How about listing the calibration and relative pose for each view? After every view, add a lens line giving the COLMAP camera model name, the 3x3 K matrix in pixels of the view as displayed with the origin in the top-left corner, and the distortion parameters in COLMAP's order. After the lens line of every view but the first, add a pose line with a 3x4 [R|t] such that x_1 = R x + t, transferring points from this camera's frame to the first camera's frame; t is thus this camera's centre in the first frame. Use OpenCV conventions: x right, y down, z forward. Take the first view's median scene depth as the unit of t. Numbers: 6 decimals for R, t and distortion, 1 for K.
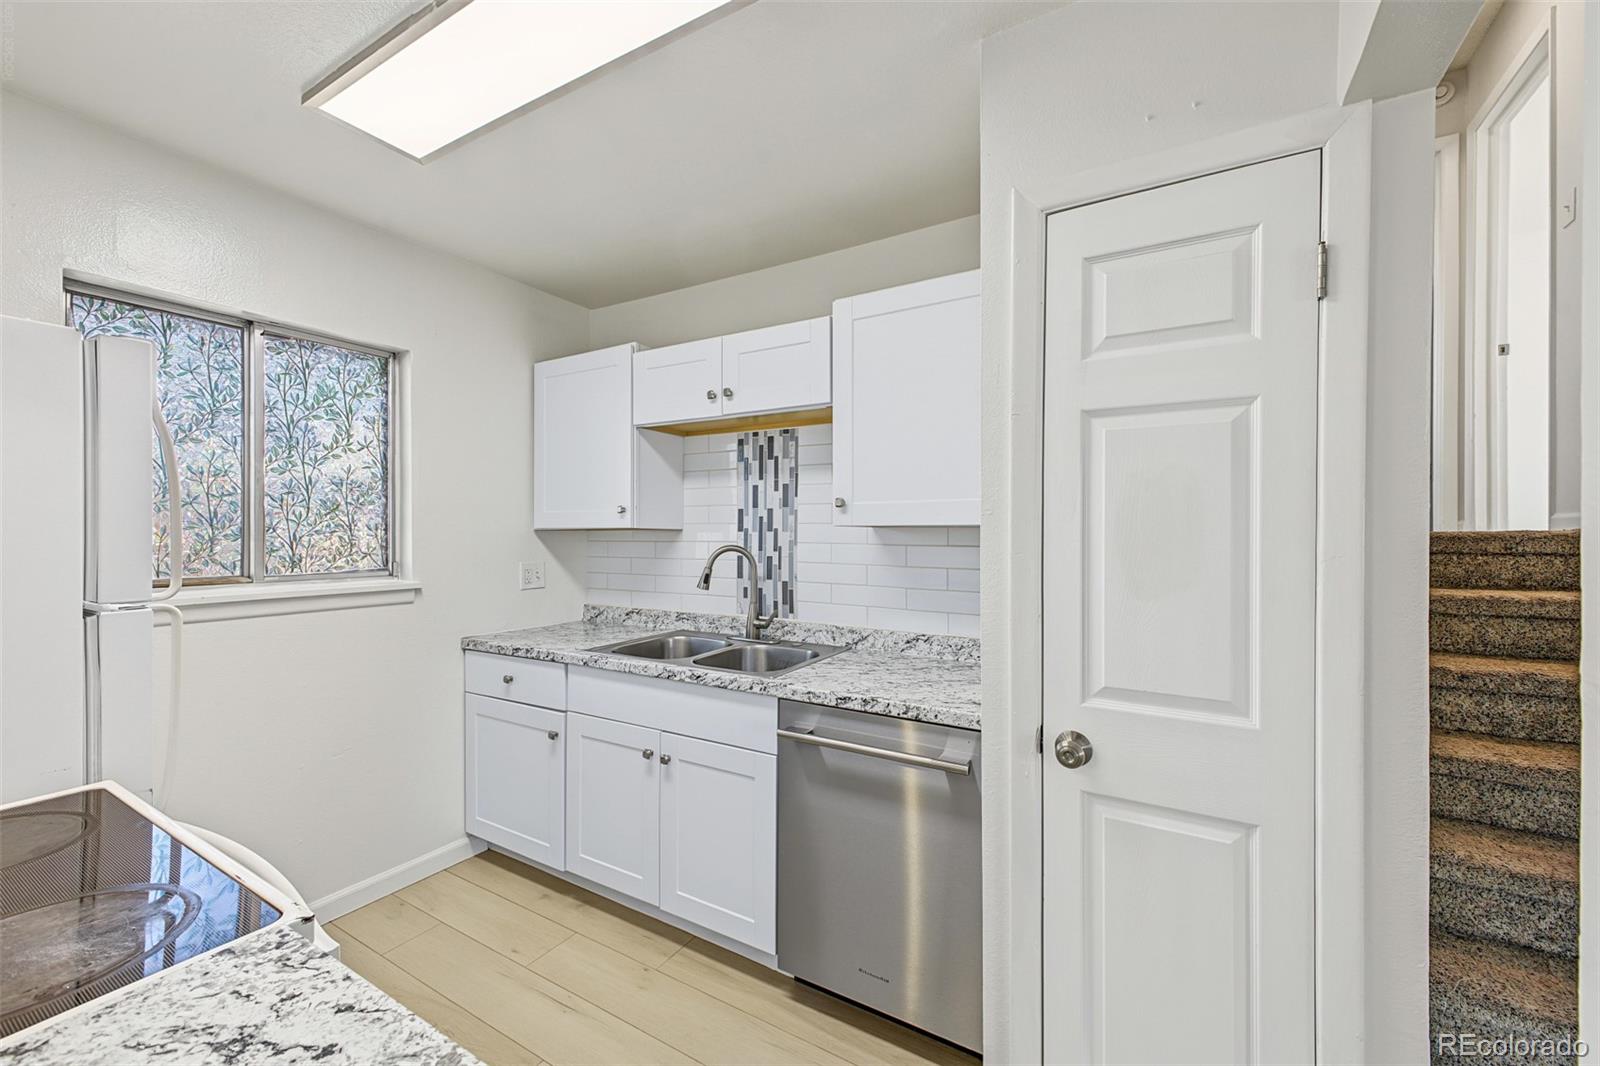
lens RADIAL K [[638.3, 0, 797.4], [0, 638.3, 523.2], [0, 0, 1]] dist [0.031858, -0.009706]
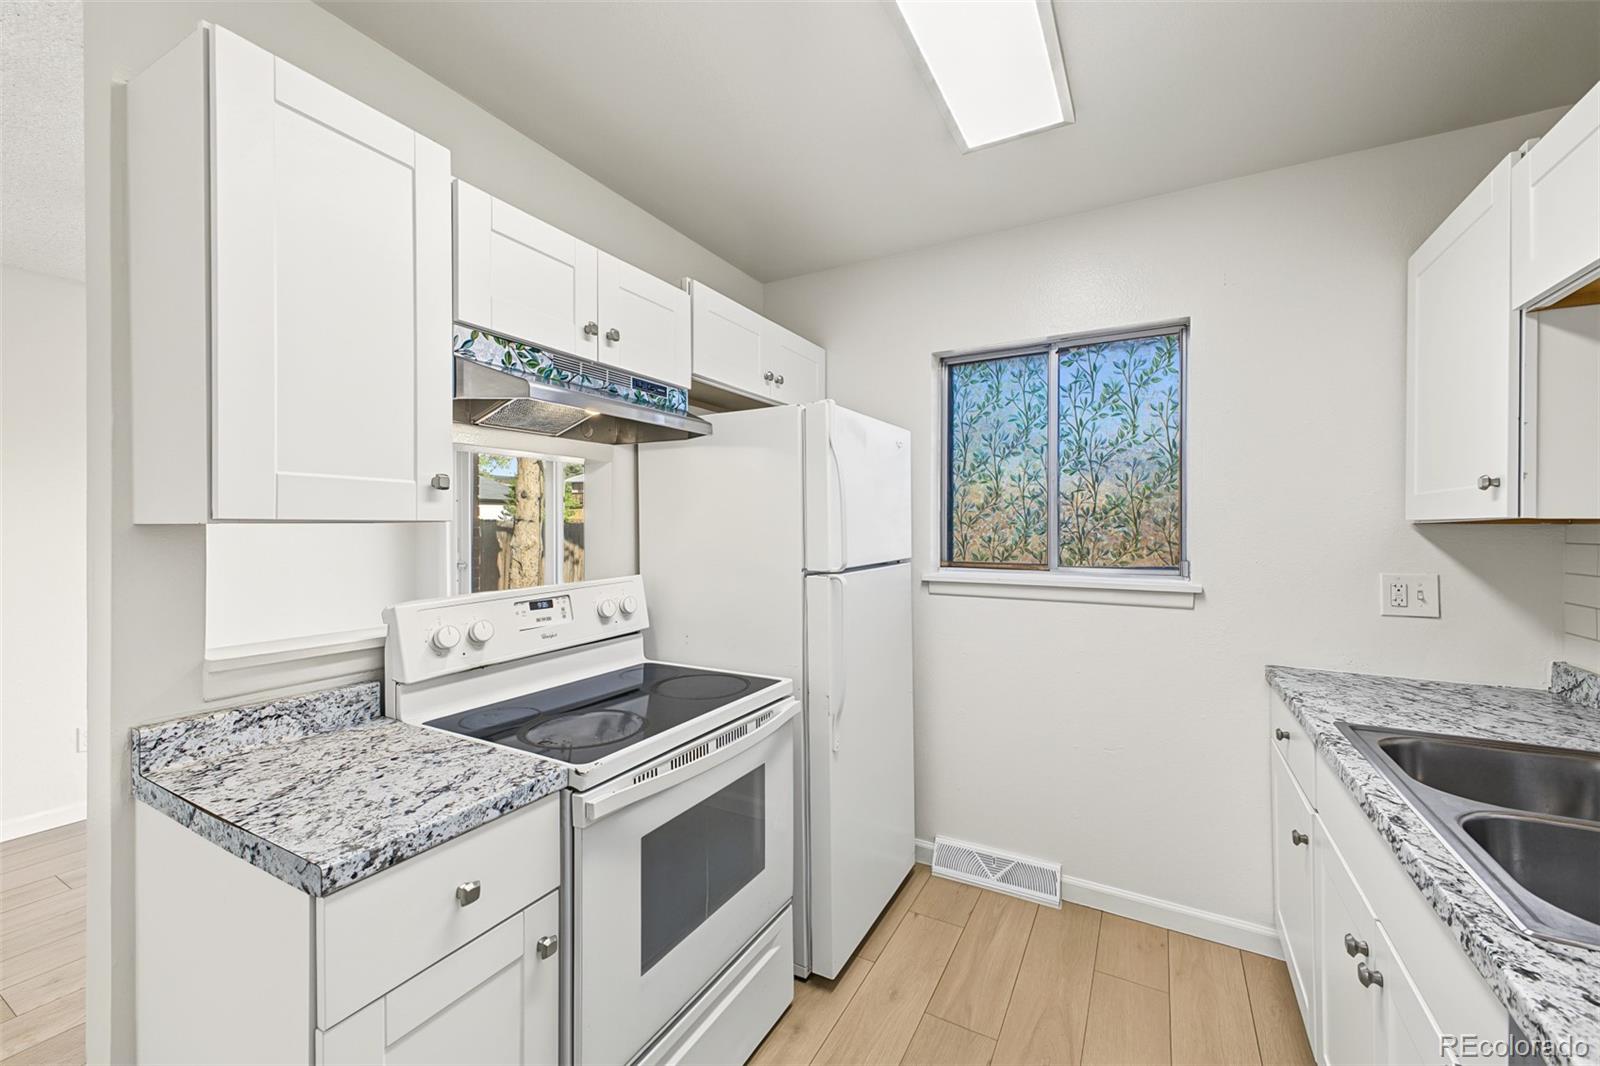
lens RADIAL K [[636.1, 0, 800.9], [0, 636.1, 526.7], [0, 0, 1]] dist [0.015034, -0.000553]
pose [[0.028242, -0.002781, -0.999597, 0.238988], [0.012415, 0.999920, -0.002431, 0.008937], [0.999524, -0.012341, 0.028274, 0.451183]]
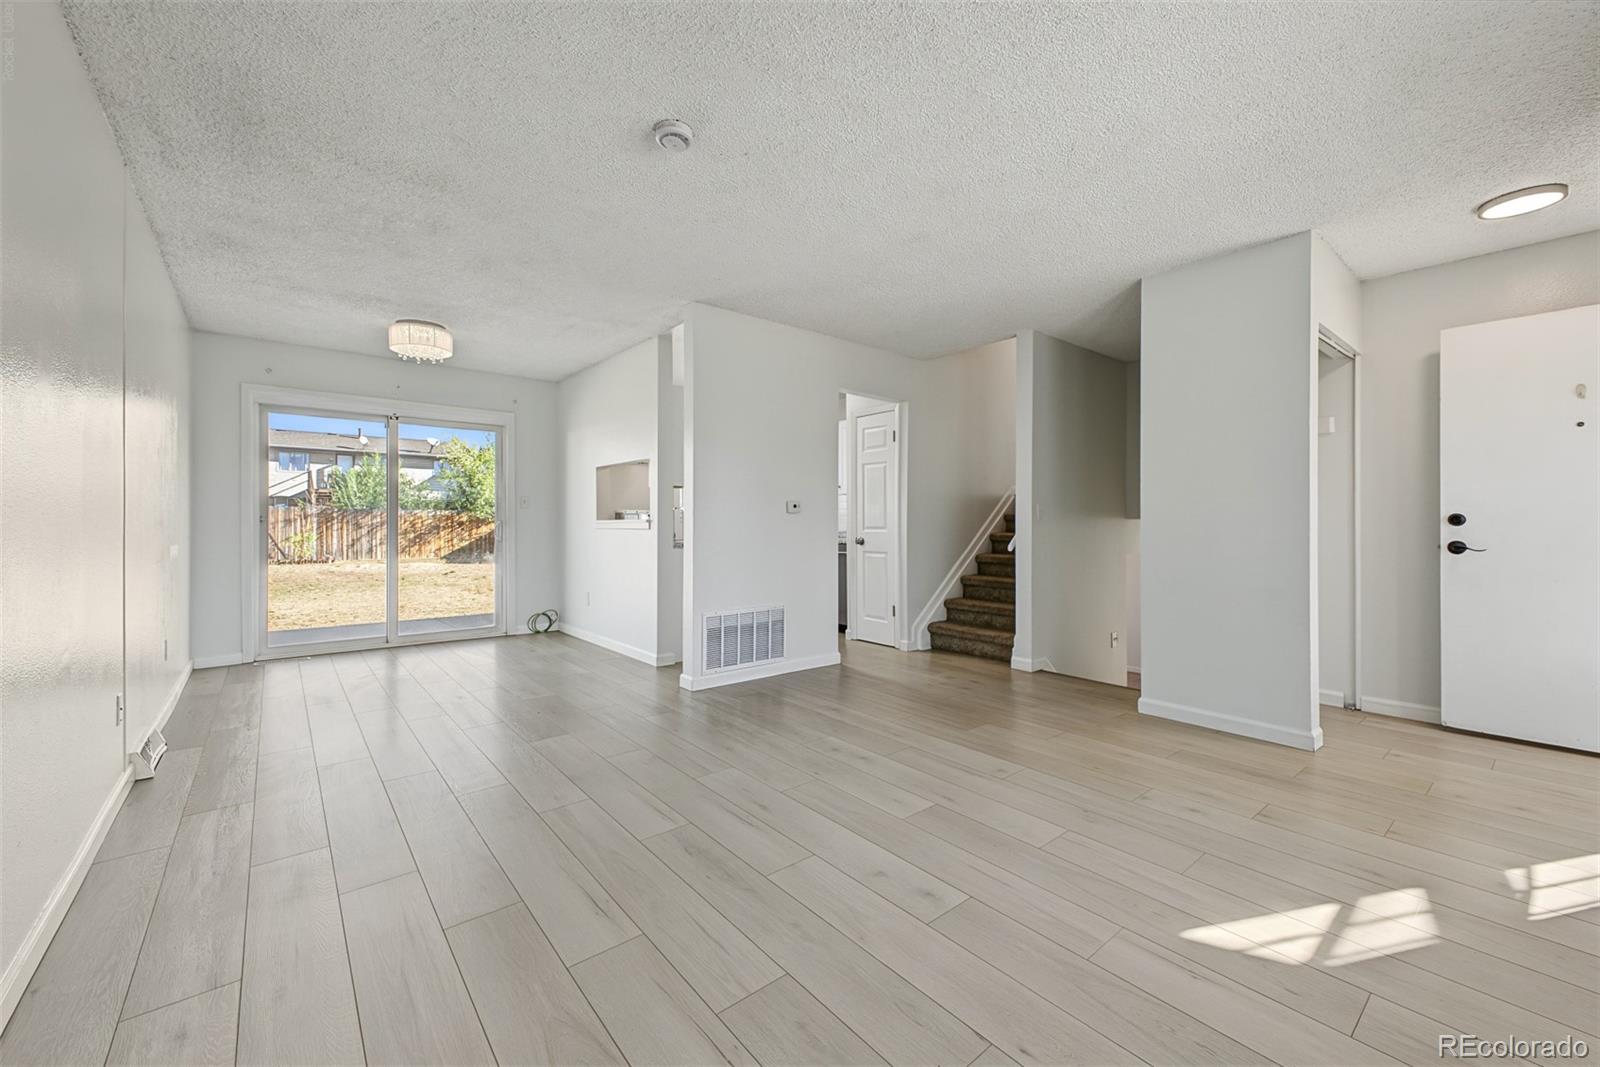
lens RADIAL K [[628.0, 0, 791.3], [0, 628.0, 521.3], [0, 0, 1]] dist [0.021582, -0.000074]
pose [[0.938922, -0.002920, -0.344118, 0.762483], [0.005953, 0.999952, 0.007756, 0.095402], [0.344079, -0.009331, 0.938894, -1.662635]]
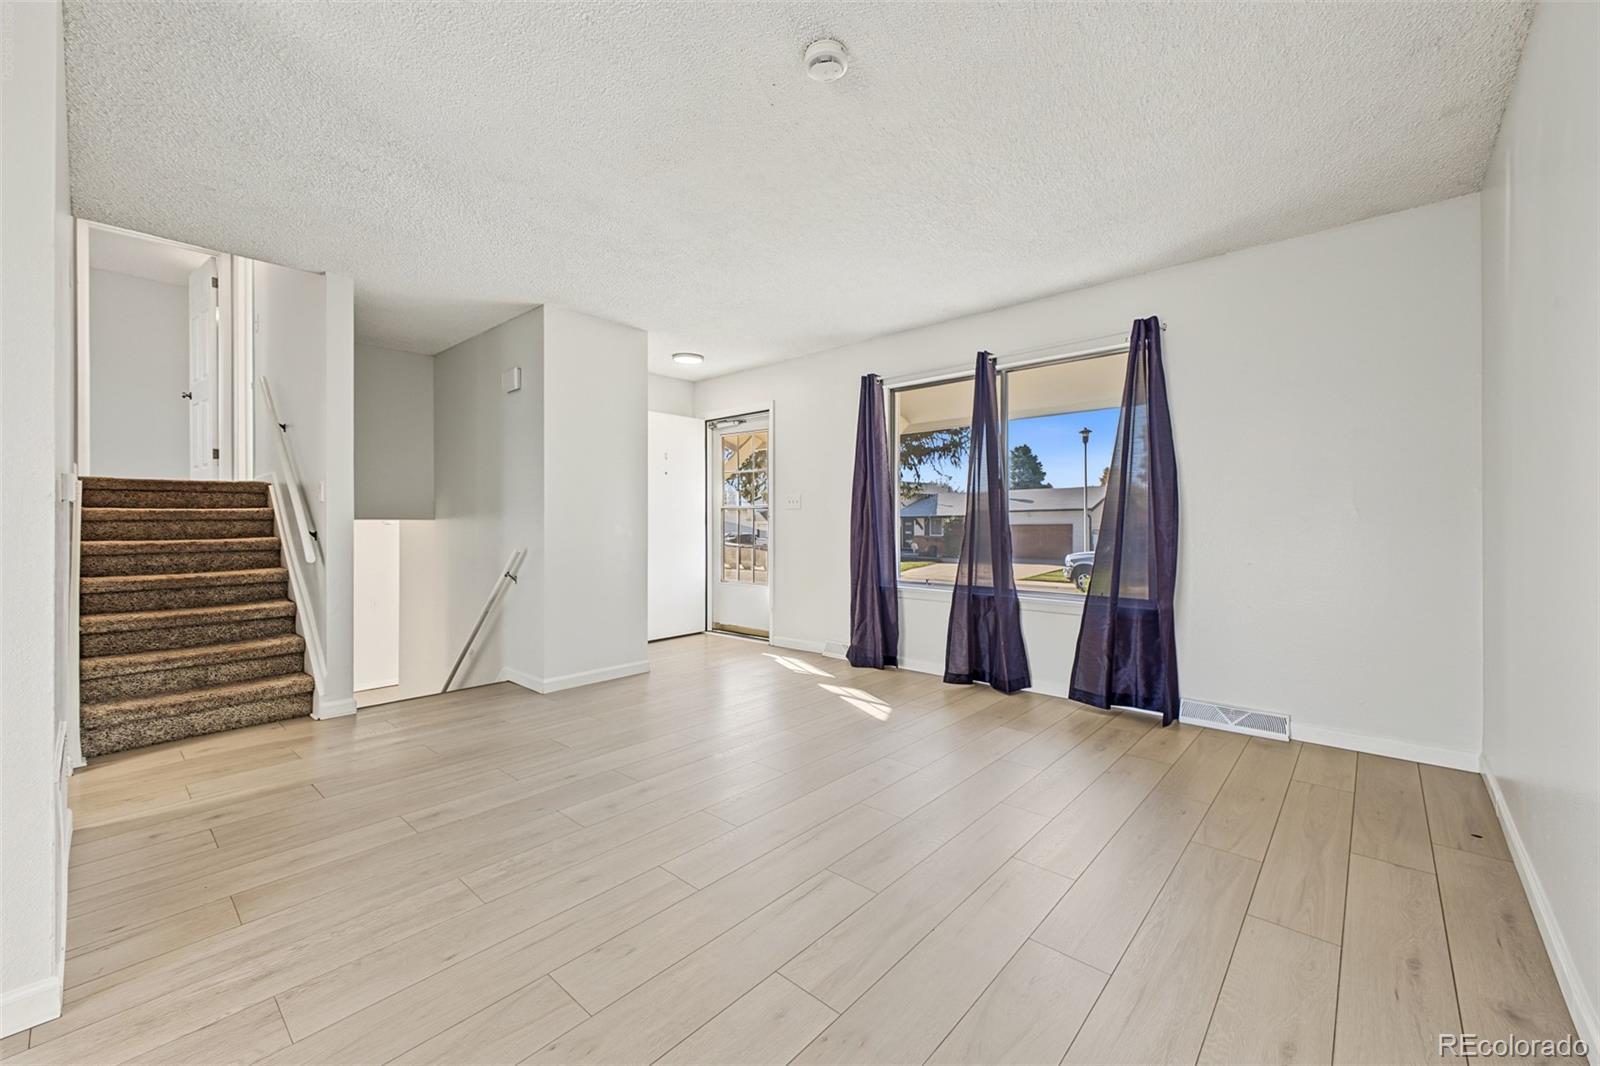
lens RADIAL K [[638.3, 0, 797.4], [0, 638.3, 523.2], [0, 0, 1]] dist [0.031858, -0.009706]
pose [[0.198965, -0.002797, 0.980003, -0.429642], [-0.009130, 0.999947, 0.004708, 0.099867], [-0.979964, -0.009885, 0.198929, -1.009603]]
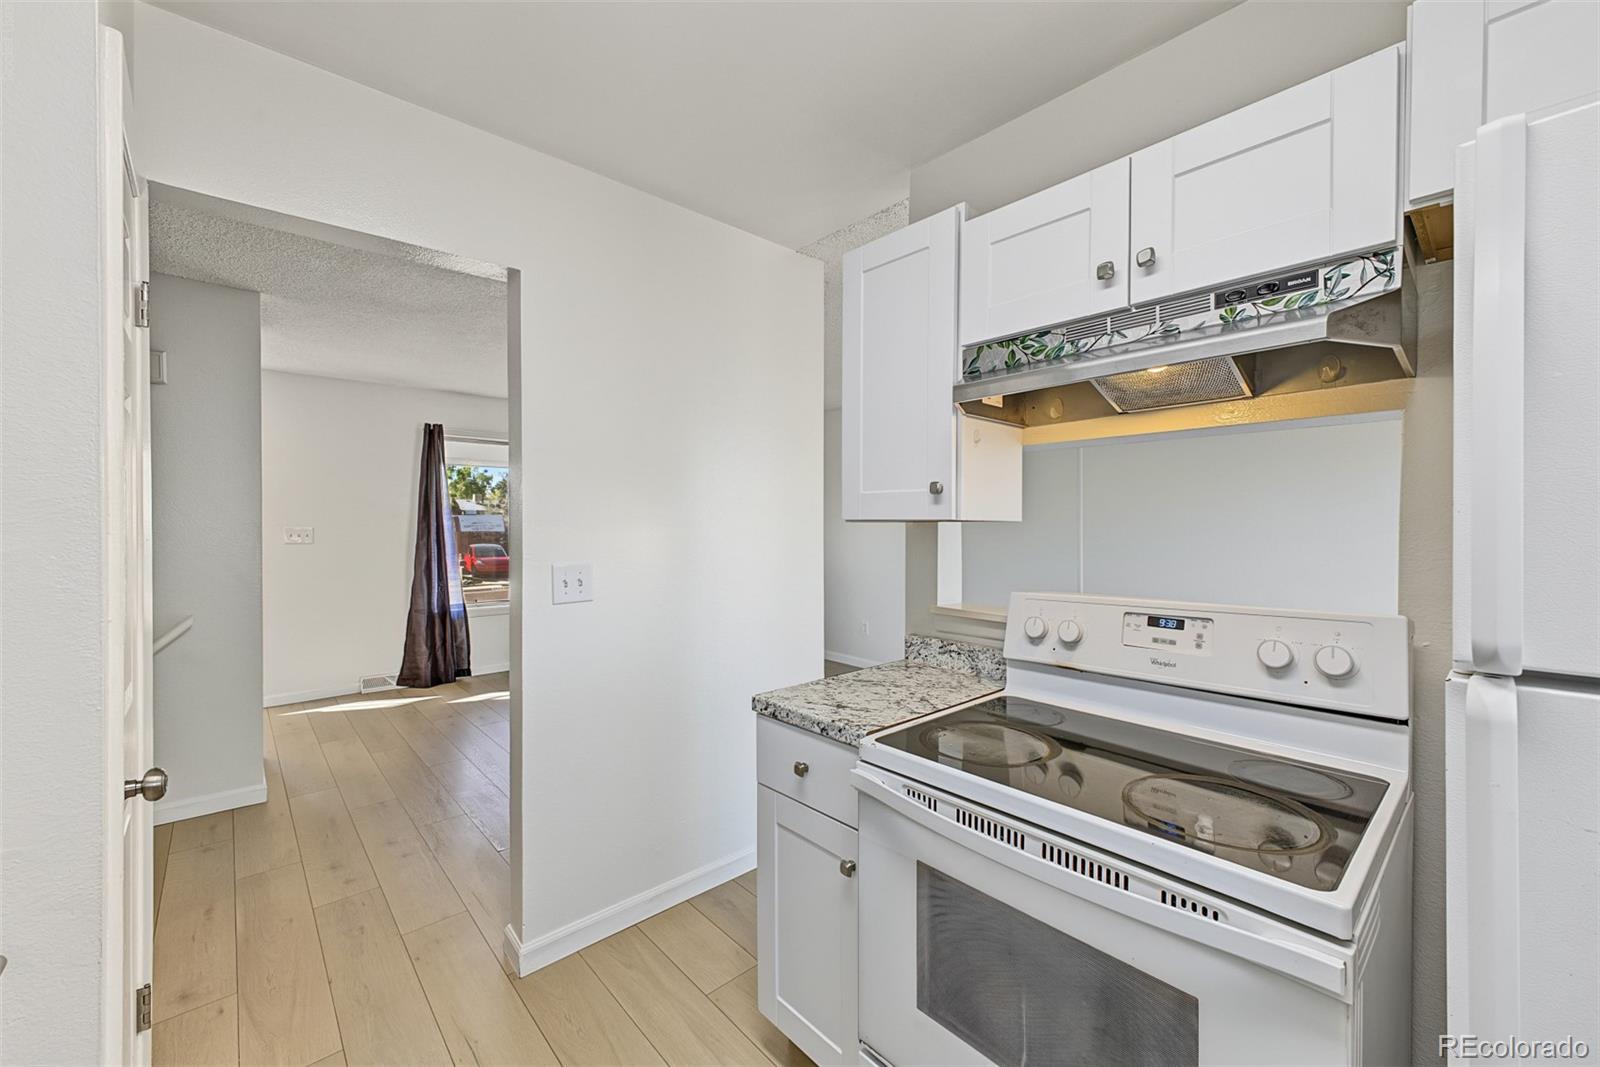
lens RADIAL K [[638.3, 0, 797.4], [0, 638.3, 523.7], [0, 0, 1]] dist [0.031858, -0.009706]
pose [[-0.953855, -0.004739, 0.300229, -0.334477], [-0.007251, 0.999947, -0.007252, 0.009518], [-0.300179, -0.009095, -0.953839, 0.820153]]
